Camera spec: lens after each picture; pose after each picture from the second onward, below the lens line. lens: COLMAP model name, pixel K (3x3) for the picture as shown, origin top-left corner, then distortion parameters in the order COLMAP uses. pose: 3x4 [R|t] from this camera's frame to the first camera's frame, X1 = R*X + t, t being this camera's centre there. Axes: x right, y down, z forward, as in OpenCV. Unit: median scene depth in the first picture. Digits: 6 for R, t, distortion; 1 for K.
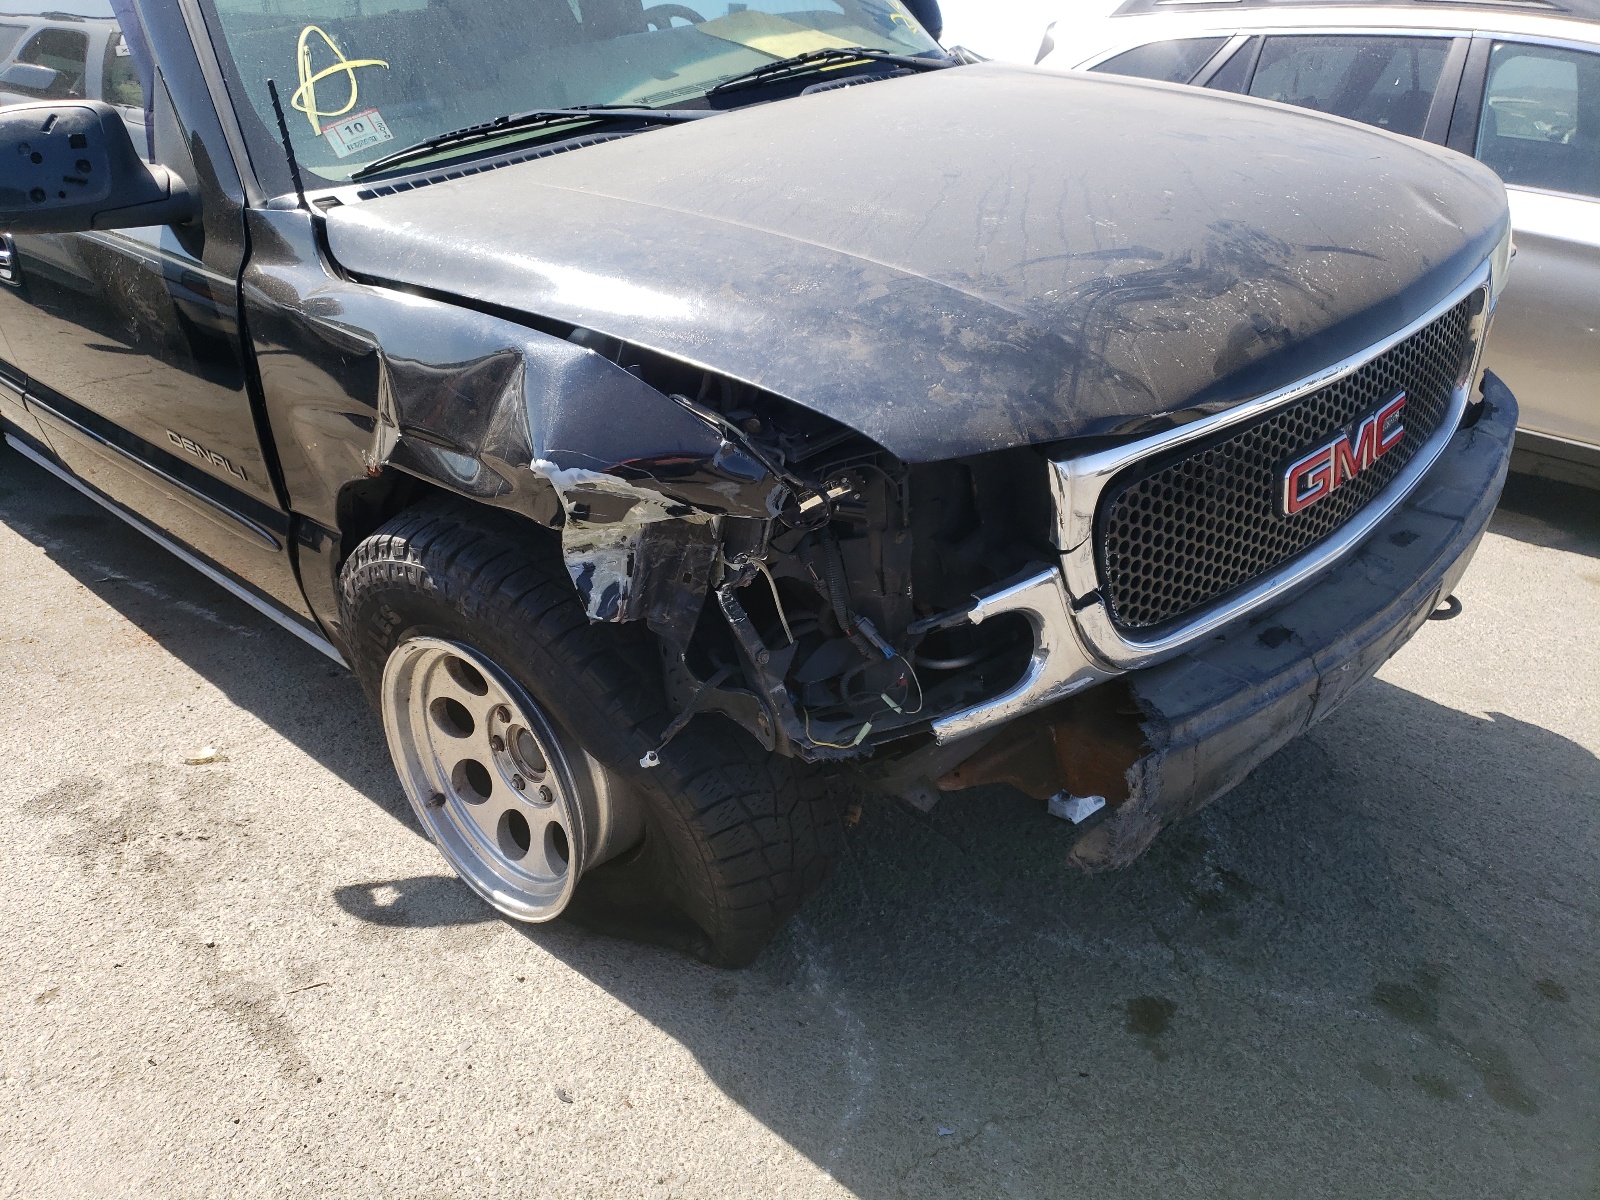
lens RADIAL K [[1249.4, 0, 772.5], [0, 1249.4, 601.1], [0, 0, 1]] dist [0.010410, -0.011860]
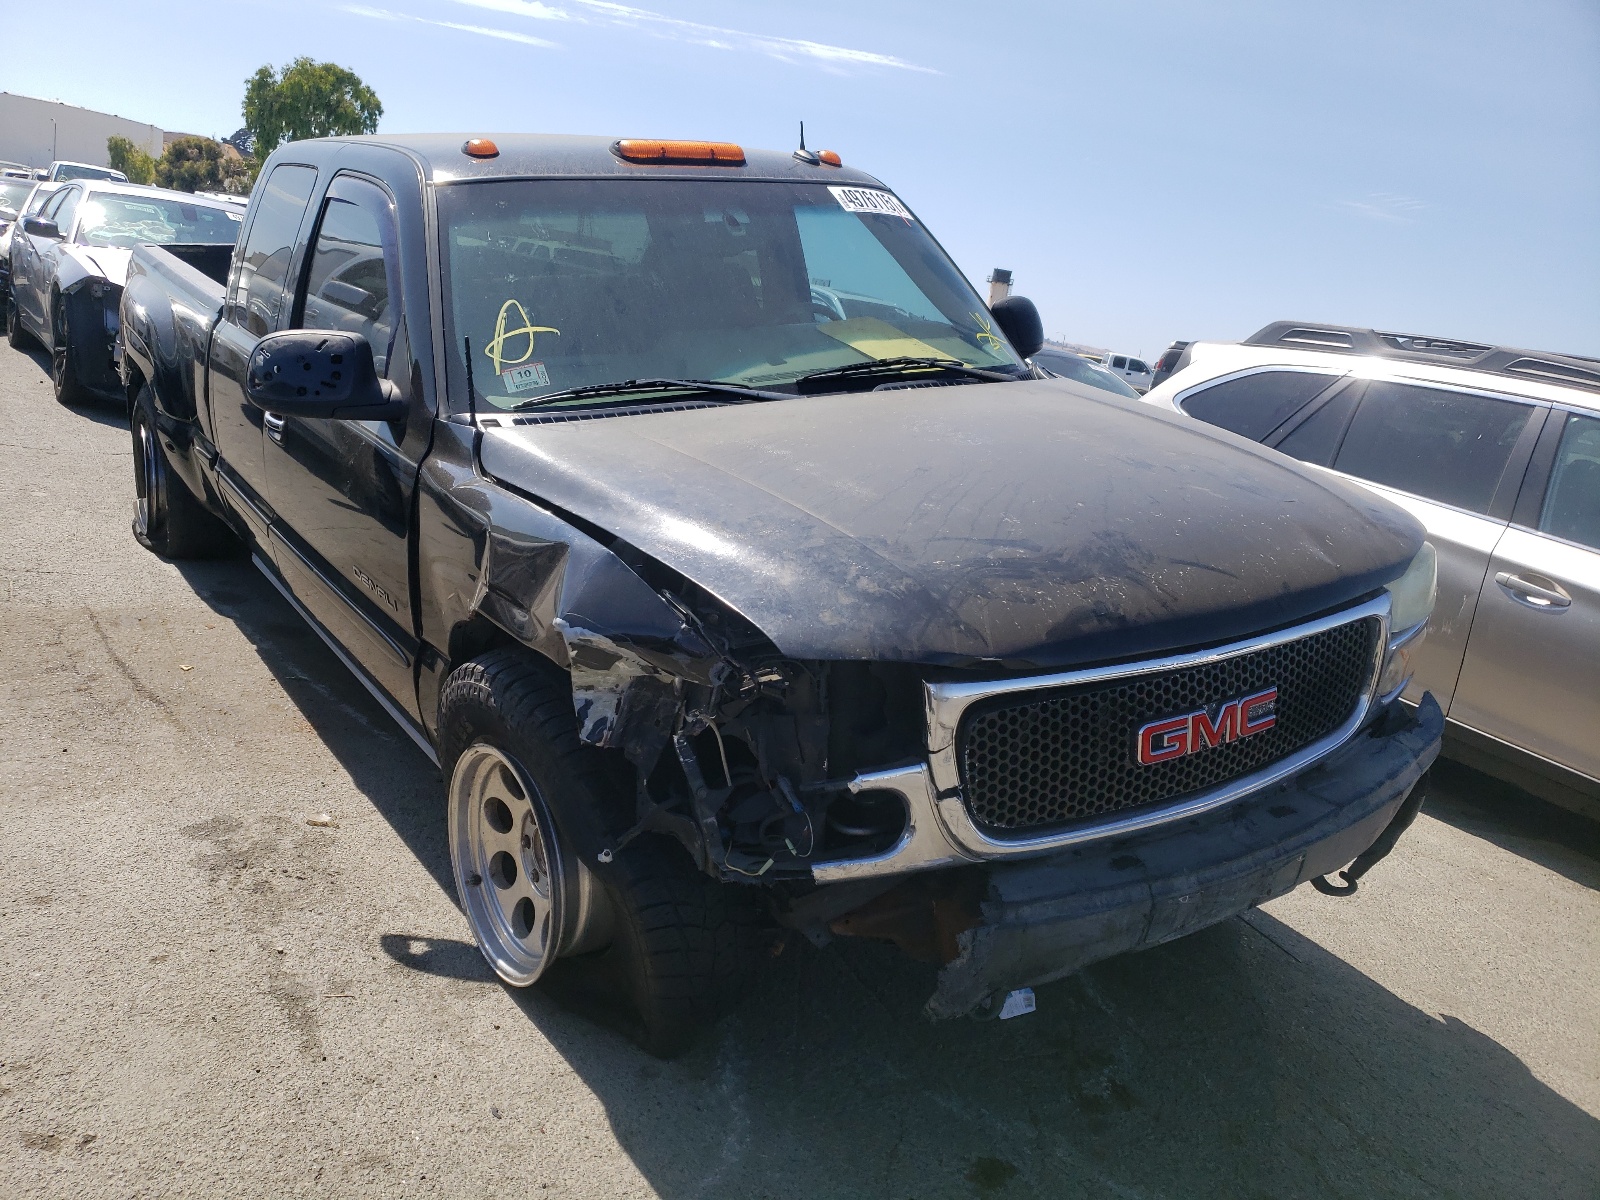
lens RADIAL K [[1286.5, 0, 800.0], [0, 1286.5, 600.0], [0, 0, 1]] dist [0.028557, -0.081917]
pose [[0.974040, 0.157713, -0.162400, 0.256128], [-0.184879, 0.968188, -0.168616, 0.052061], [0.130641, 0.194263, 0.972211, -0.326047]]
